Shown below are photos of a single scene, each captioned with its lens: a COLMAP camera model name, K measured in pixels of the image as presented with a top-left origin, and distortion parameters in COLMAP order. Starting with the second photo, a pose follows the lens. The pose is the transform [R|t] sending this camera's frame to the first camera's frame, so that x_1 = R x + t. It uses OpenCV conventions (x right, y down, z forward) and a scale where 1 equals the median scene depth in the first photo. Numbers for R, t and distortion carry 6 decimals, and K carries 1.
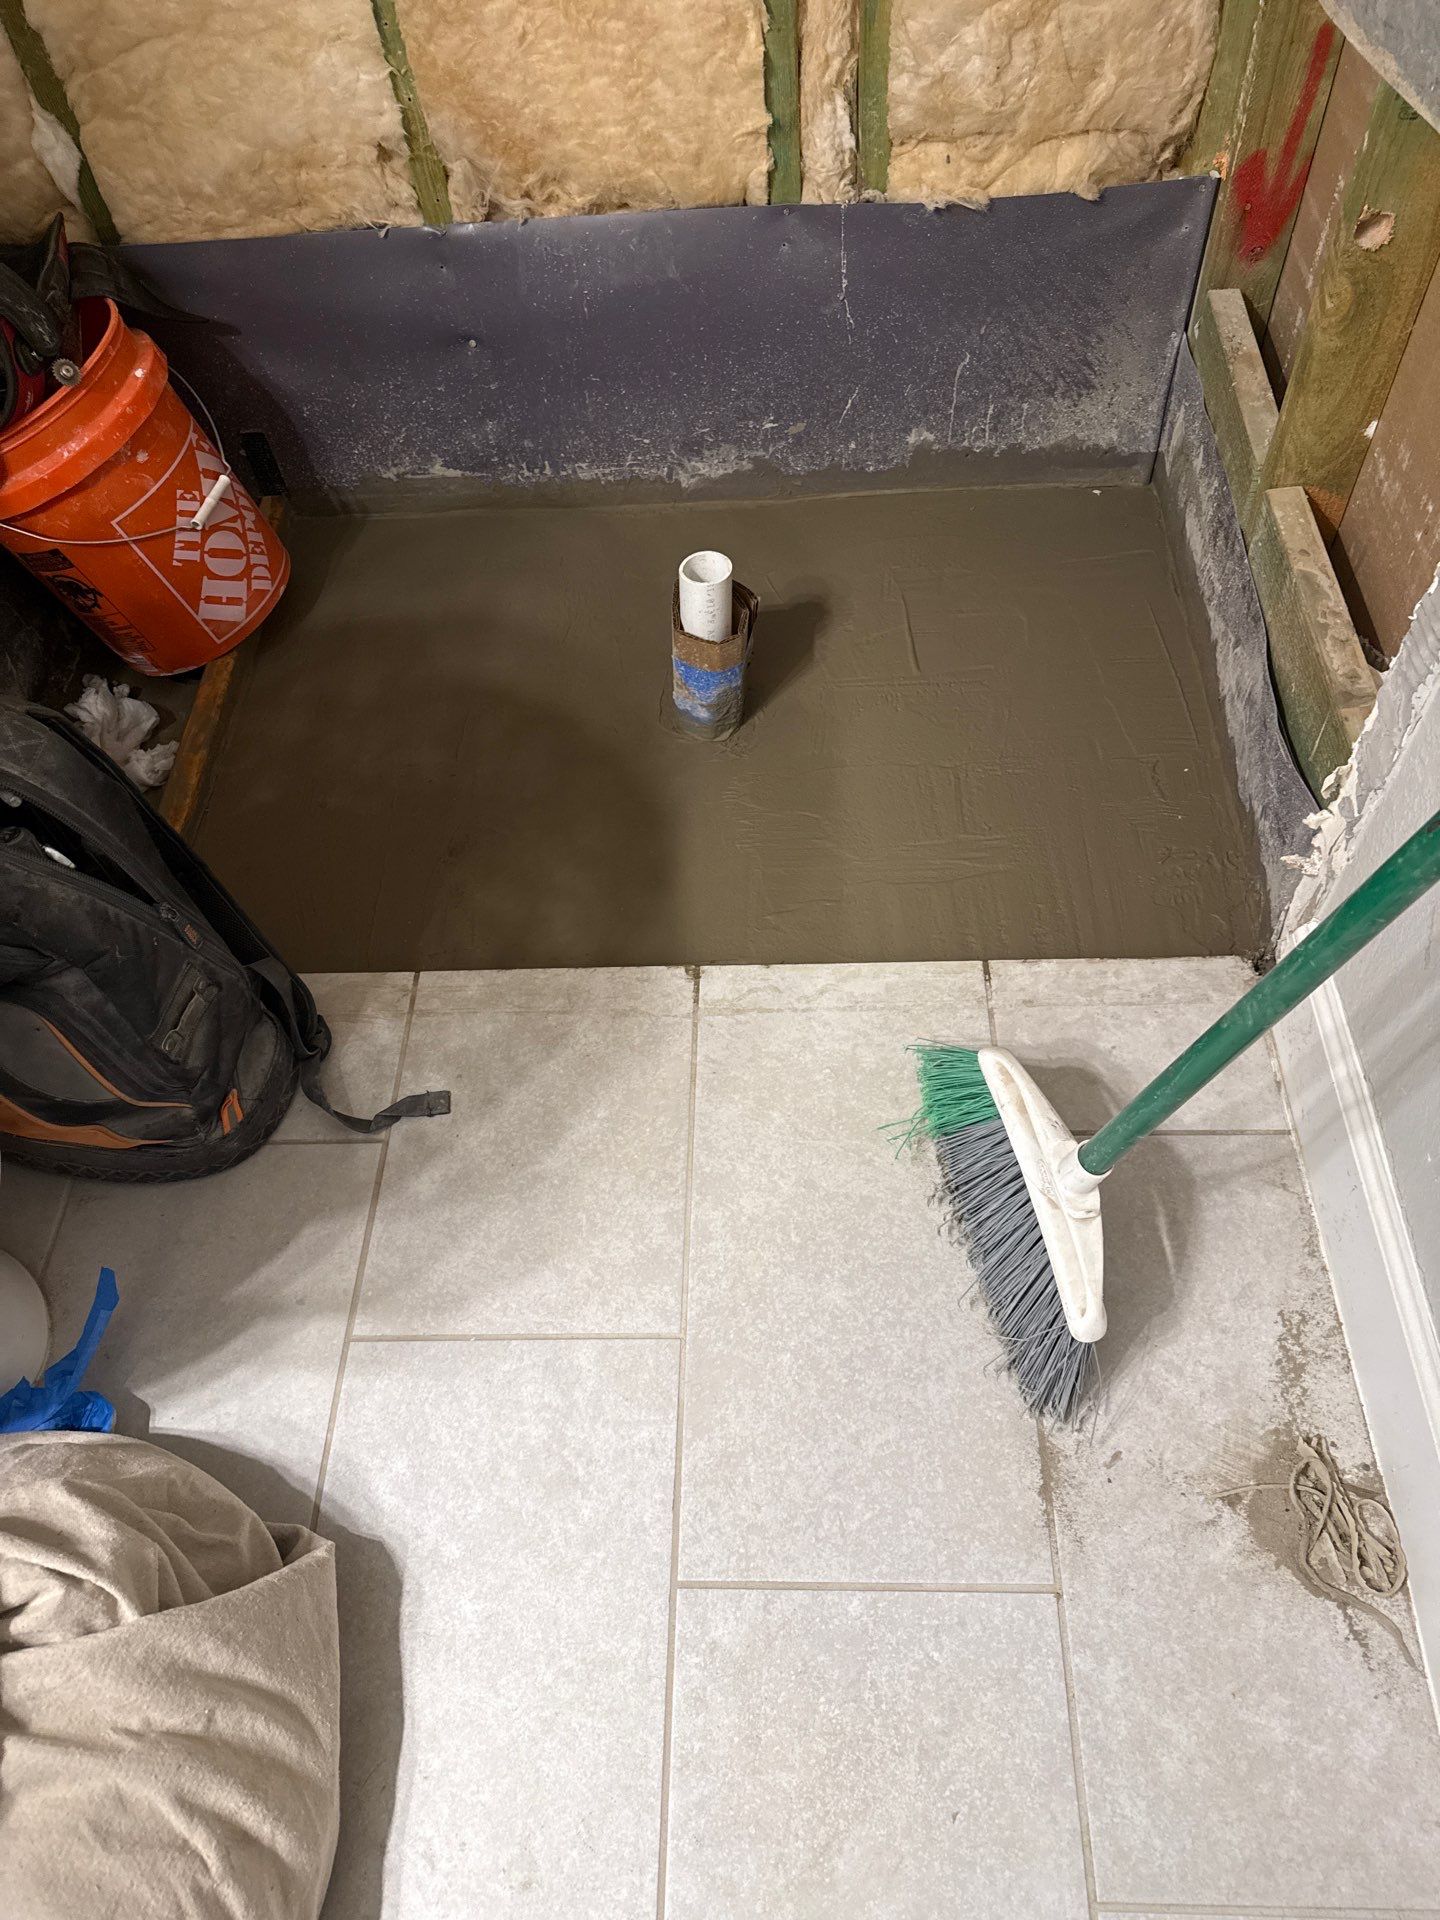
lens RADIAL K [[1348.9, 0, 720.0], [0, 1348.9, 960.0], [0, 0, 1]] dist [0.010620, 0.002998]
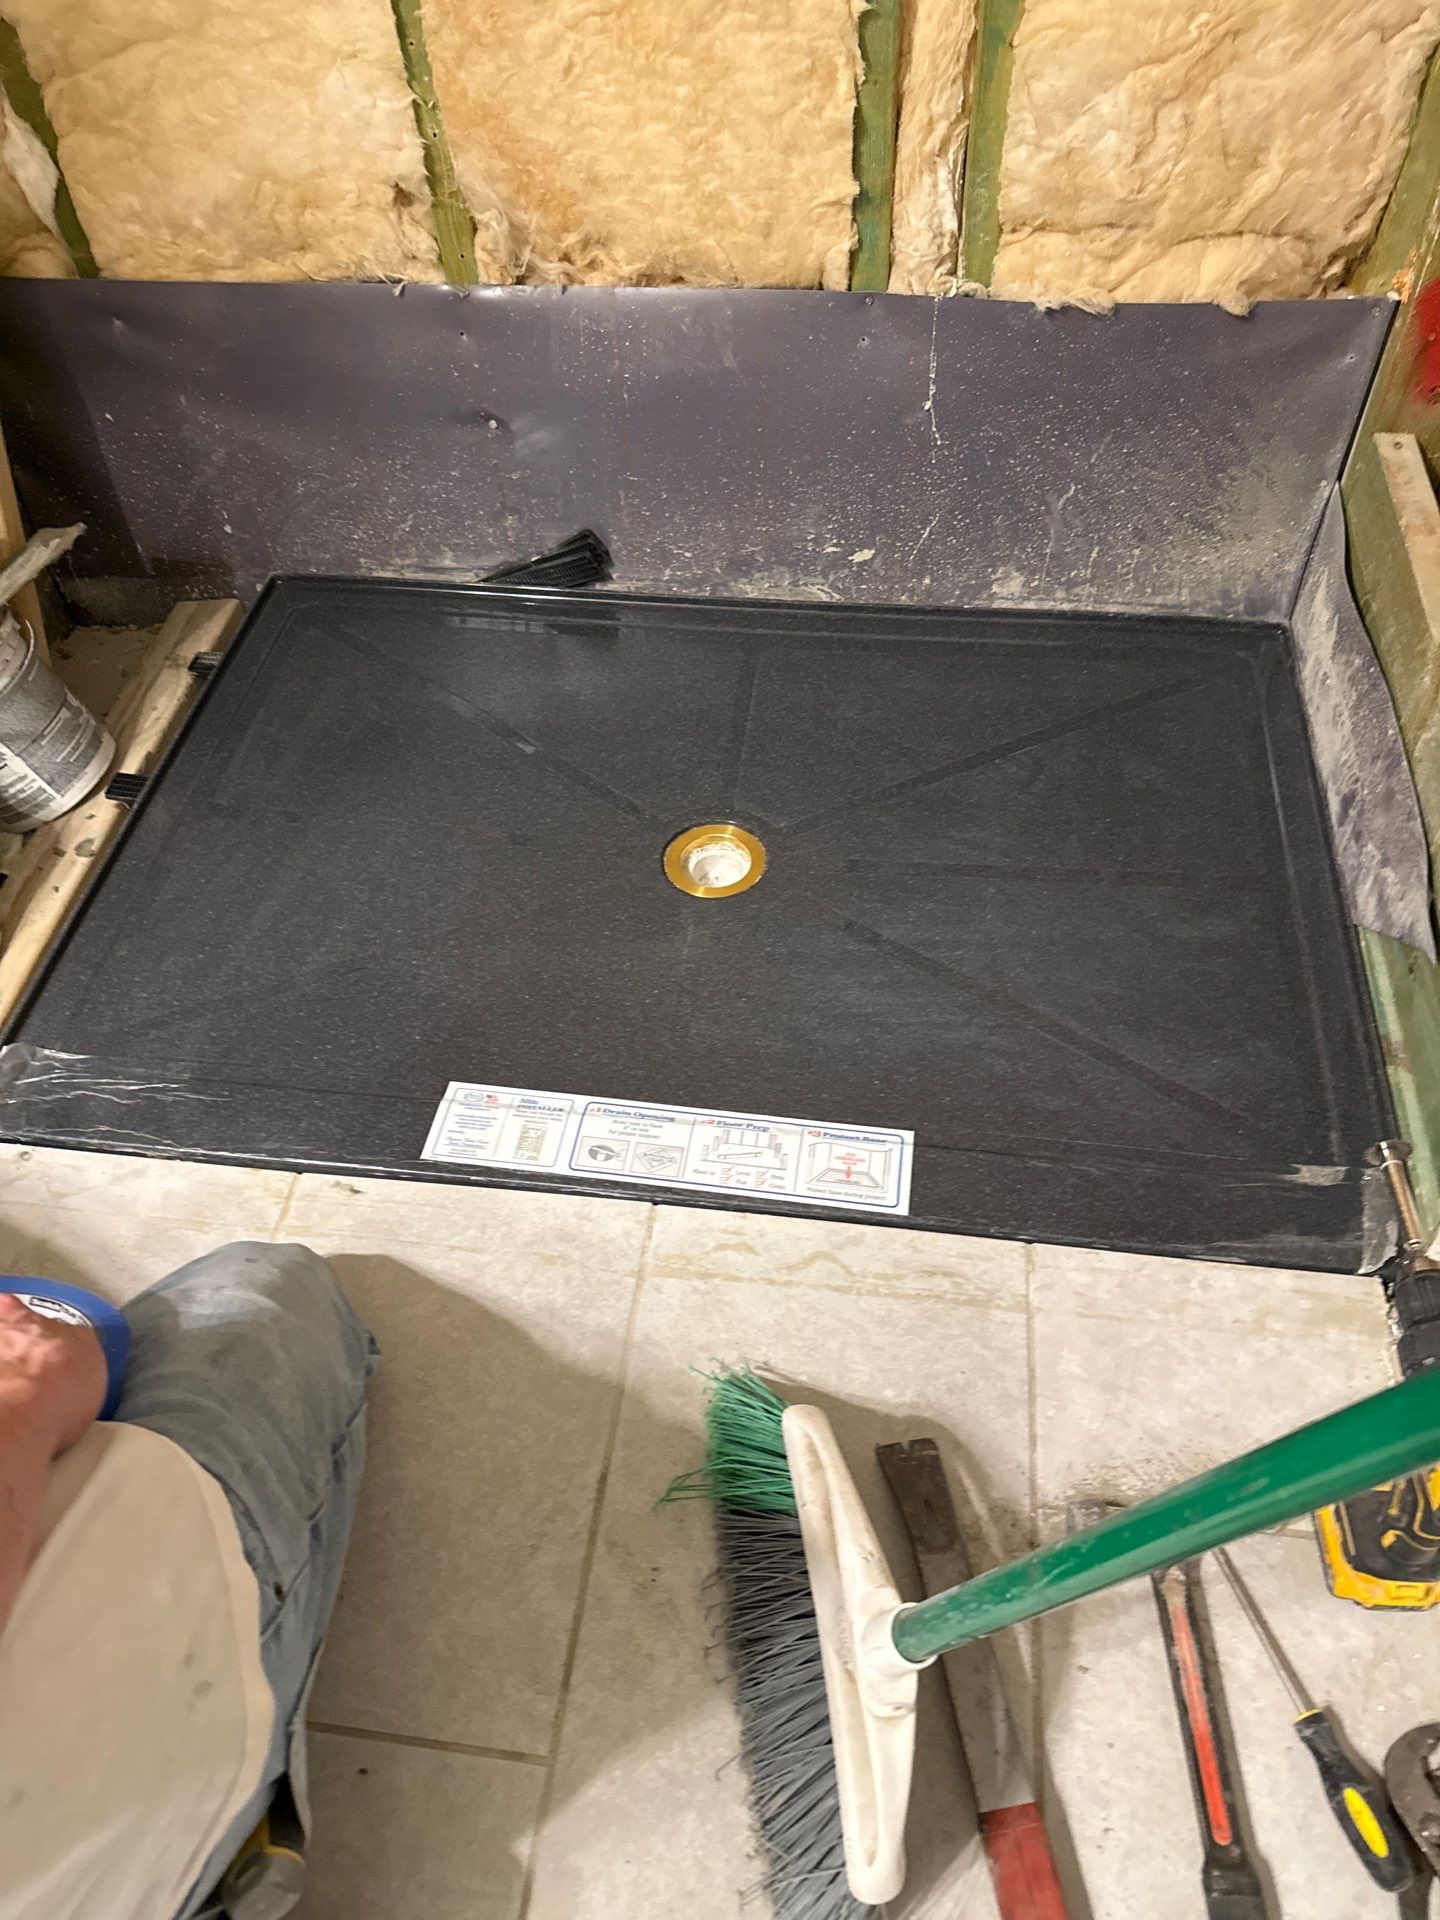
lens RADIAL K [[1348.9, 0, 720.0], [0, 1348.9, 960.0], [0, 0, 1]] dist [0.010620, 0.002998]
pose [[0.993602, 0.101603, -0.049321, 0.042178], [-0.105508, 0.990832, -0.084385, -0.070329], [0.040295, 0.089049, 0.995212, 0.207738]]
